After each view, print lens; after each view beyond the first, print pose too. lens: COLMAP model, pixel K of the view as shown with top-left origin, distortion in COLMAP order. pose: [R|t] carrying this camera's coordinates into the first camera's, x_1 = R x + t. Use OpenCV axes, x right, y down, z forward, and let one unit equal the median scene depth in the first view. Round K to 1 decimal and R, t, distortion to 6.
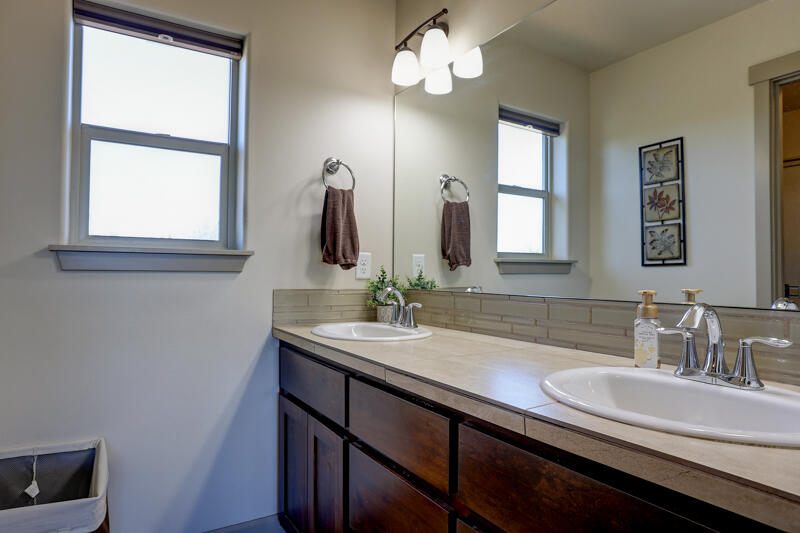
lens RADIAL K [[483.5, 0, 401.0], [0, 483.5, 262.0], [0, 0, 1]] dist [-0.072587, 0.057197]
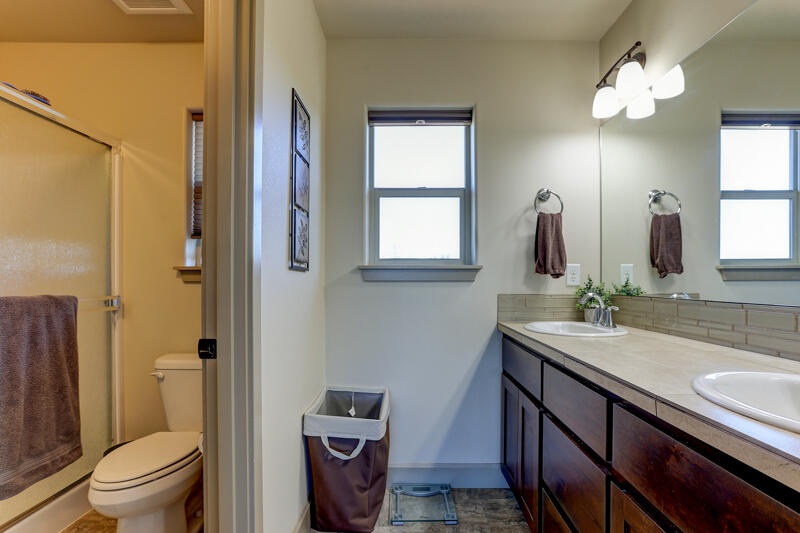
lens RADIAL K [[397.3, 0, 403.0], [0, 397.3, 272.2], [0, 0, 1]] dist [-0.003256, 0.000752]
pose [[0.843258, -0.020319, -0.537125, 0.107106], [0.019486, 0.999784, -0.007229, -0.000378], [0.537156, -0.004370, 0.843472, -0.068512]]
